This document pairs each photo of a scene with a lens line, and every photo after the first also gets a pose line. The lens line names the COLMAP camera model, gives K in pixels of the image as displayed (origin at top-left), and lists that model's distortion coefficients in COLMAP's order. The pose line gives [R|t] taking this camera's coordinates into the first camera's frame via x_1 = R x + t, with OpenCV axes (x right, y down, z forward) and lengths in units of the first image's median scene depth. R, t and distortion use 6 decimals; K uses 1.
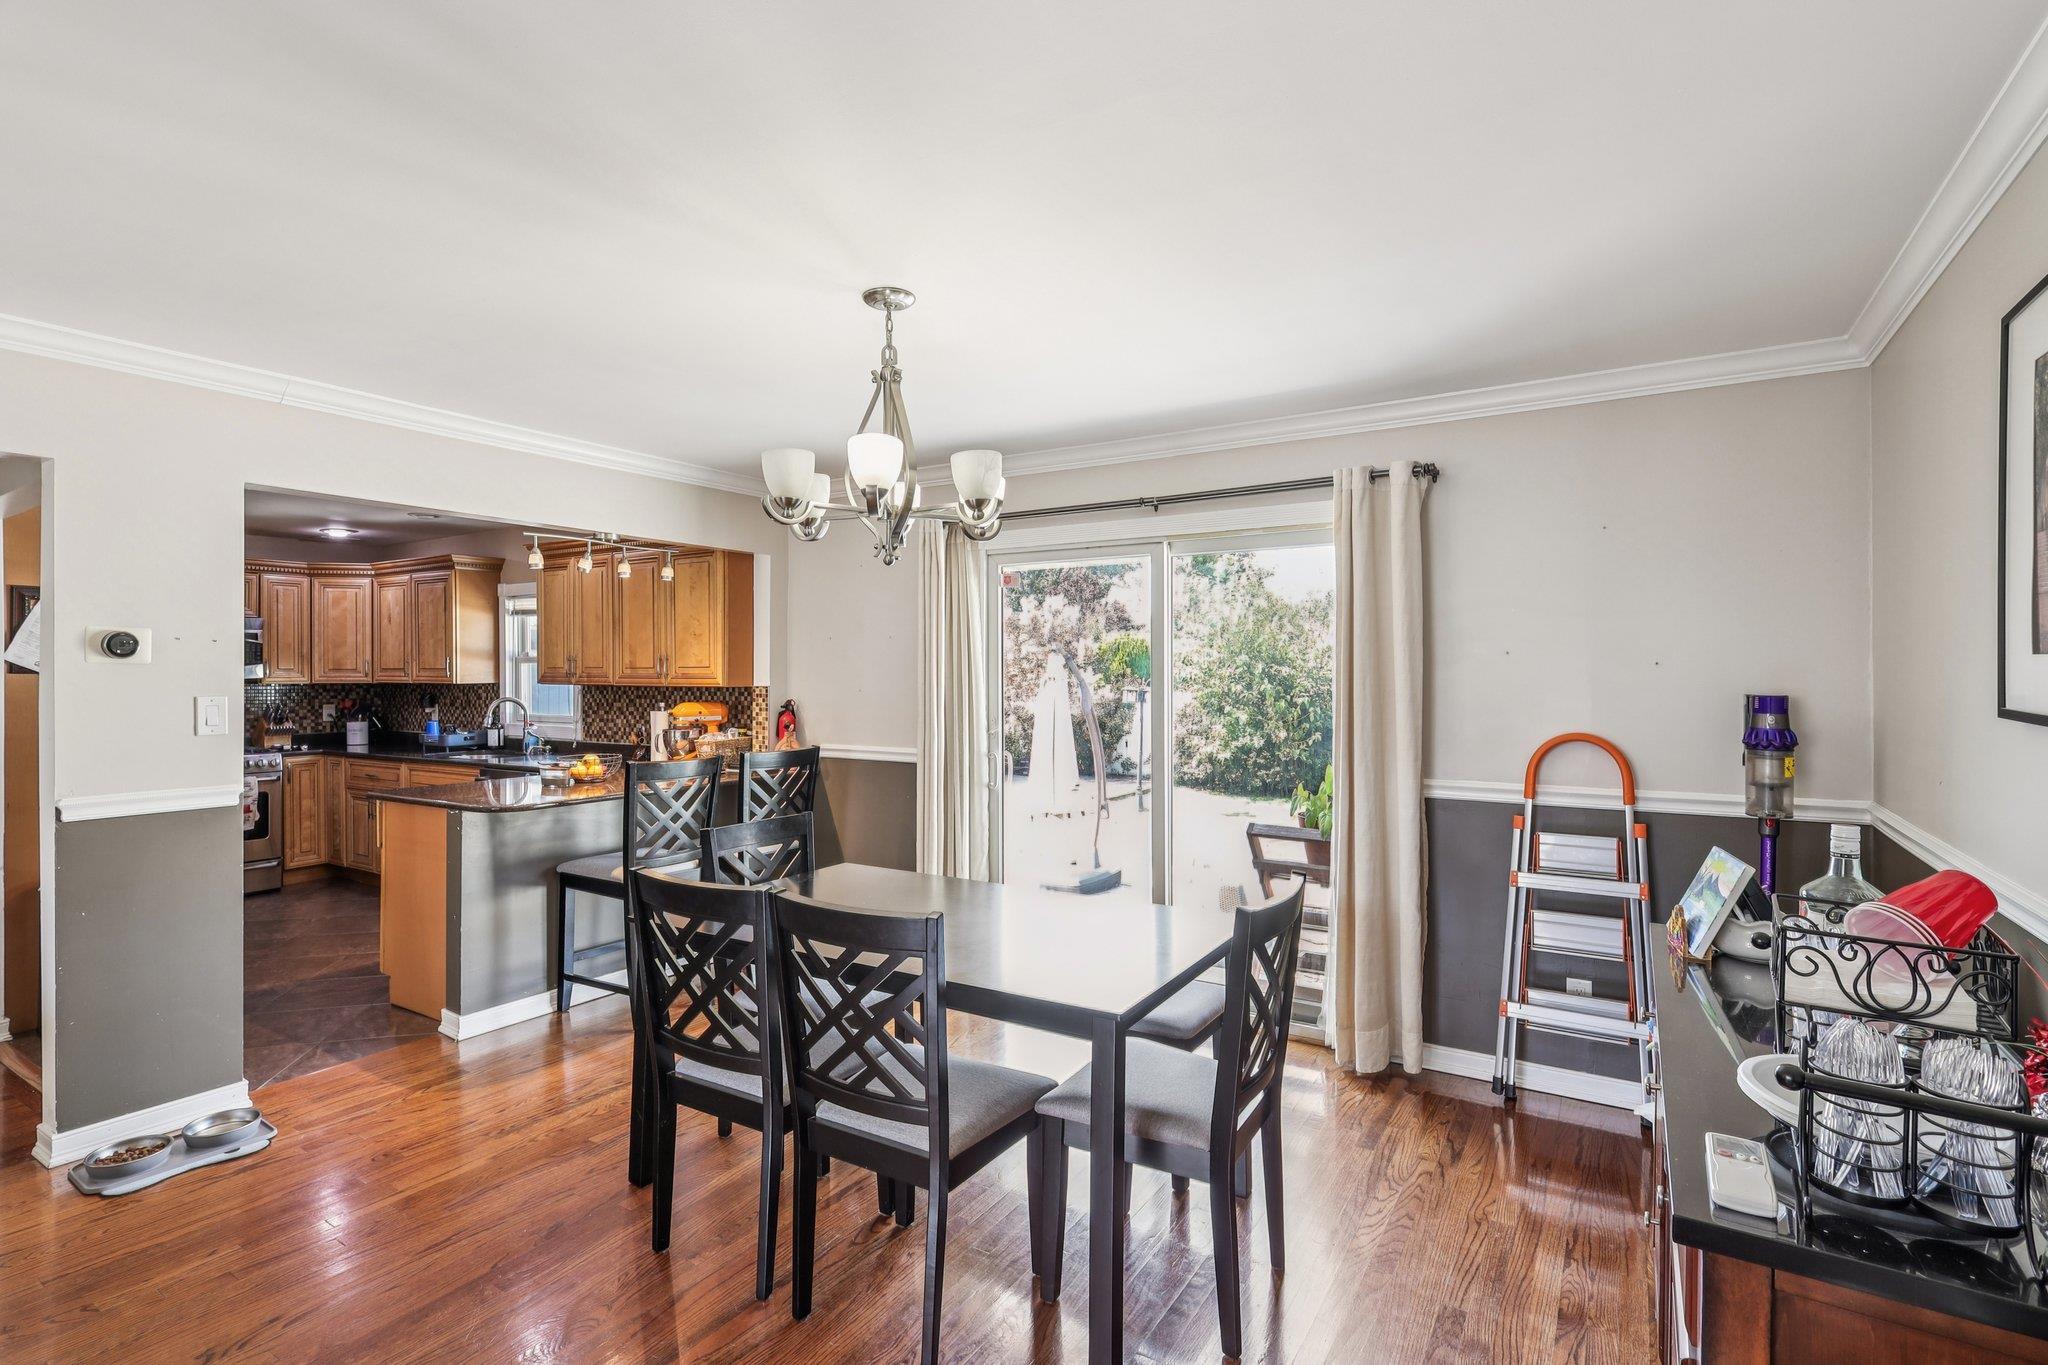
lens RADIAL K [[978.3, 0, 1022.6], [0, 978.3, 672.2], [0, 0, 1]] dist [0.000098, -0.000515]
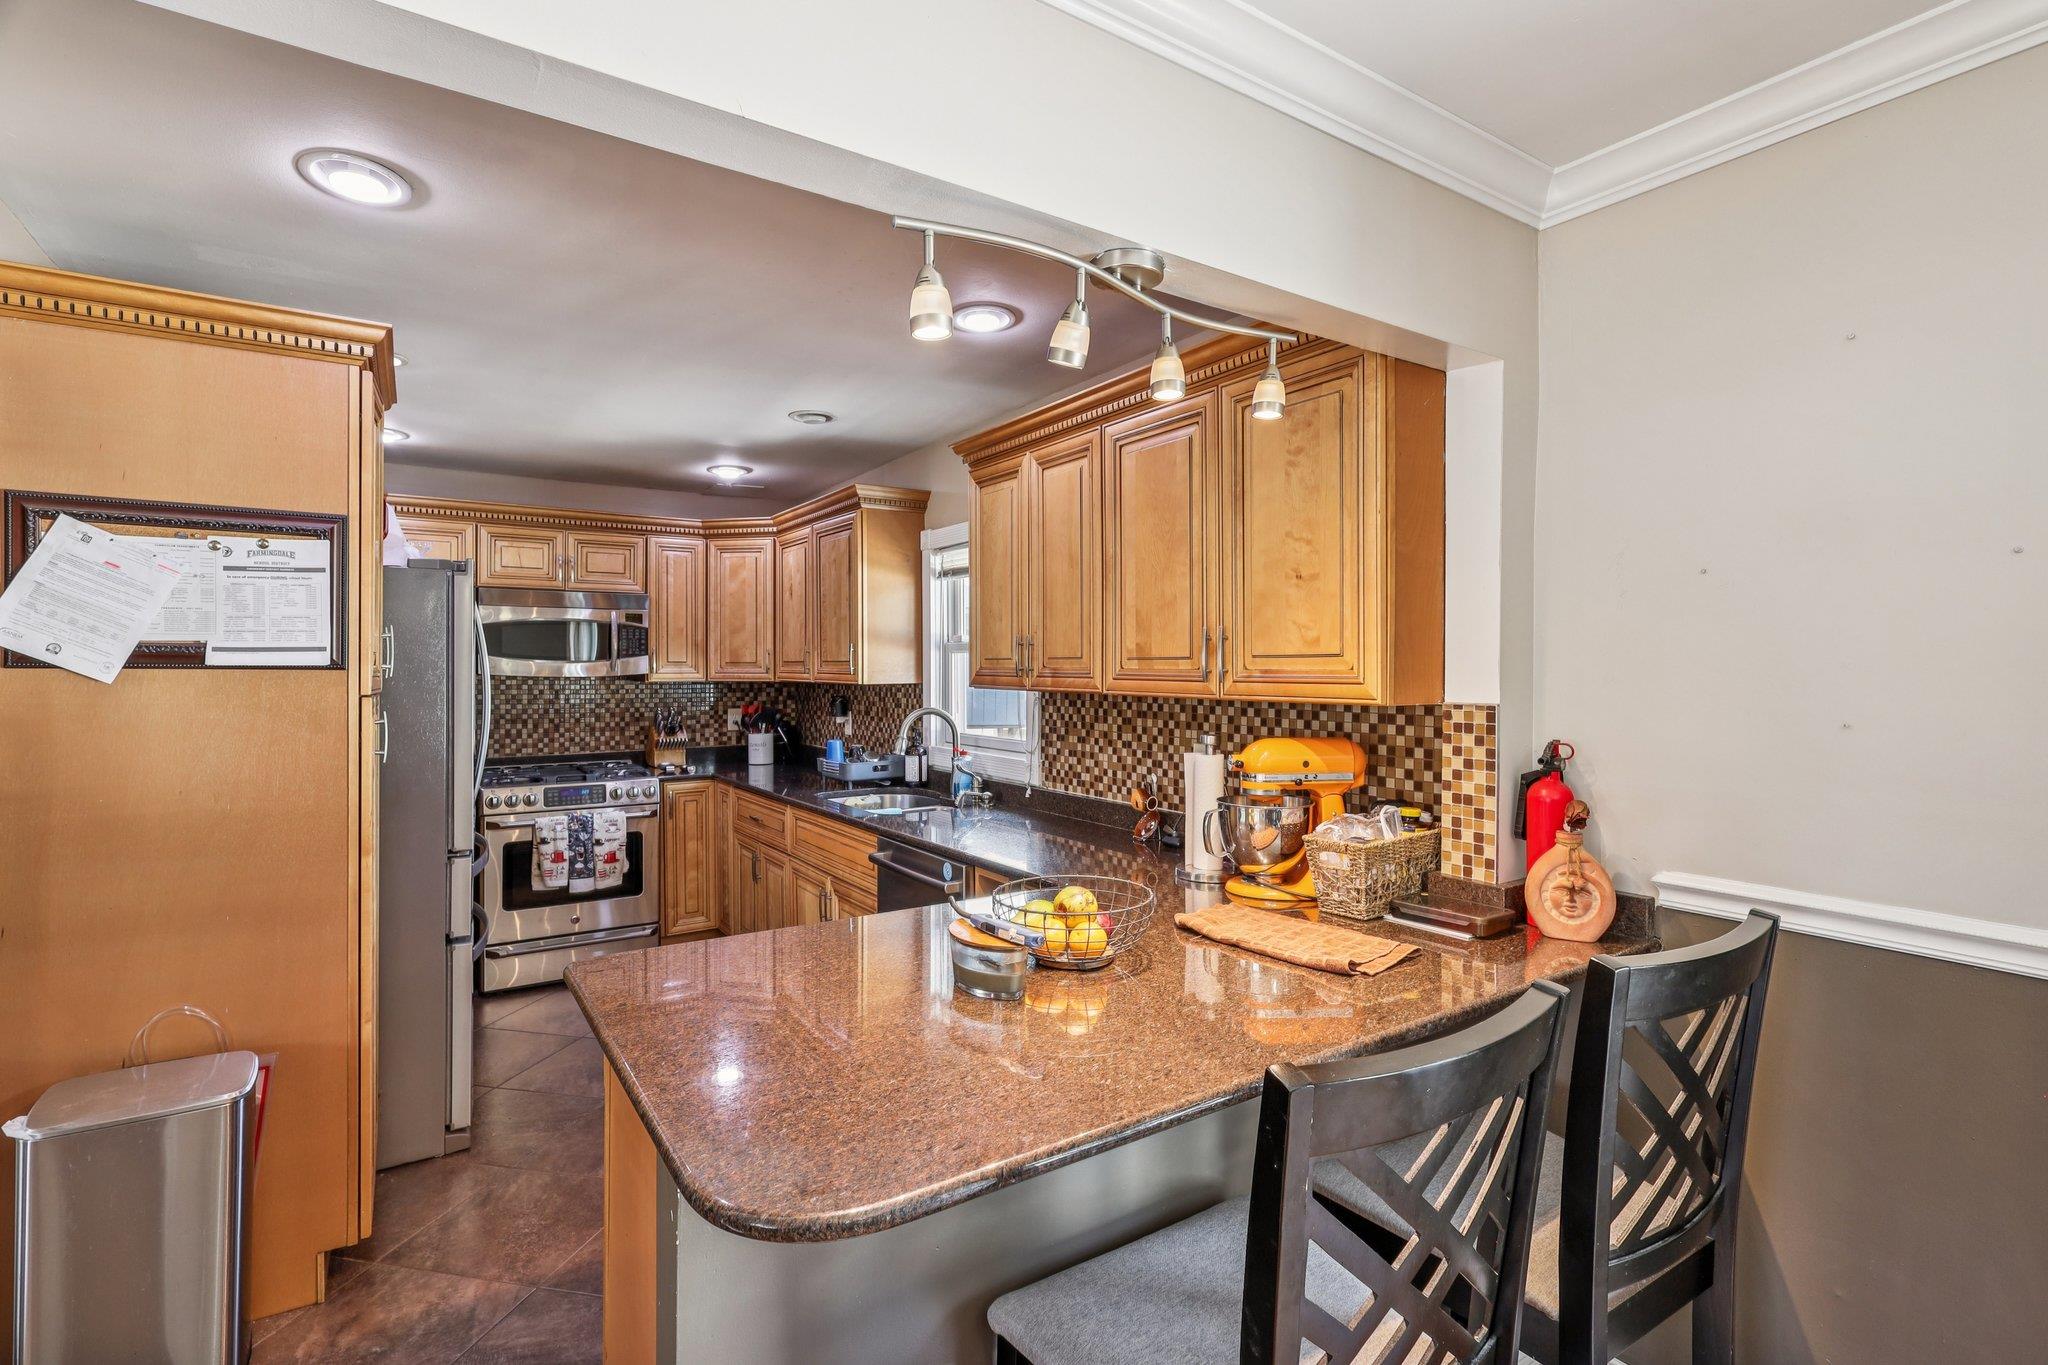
lens RADIAL K [[953.5, 0, 1021.2], [0, 953.5, 668.2], [0, 0, 1]] dist [-0.001245, 0.000483]
pose [[0.908762, 0.002640, -0.417306, -0.264366], [-0.002320, 0.999996, 0.001276, -0.000129], [0.417308, -0.000191, 0.908765, 0.566442]]
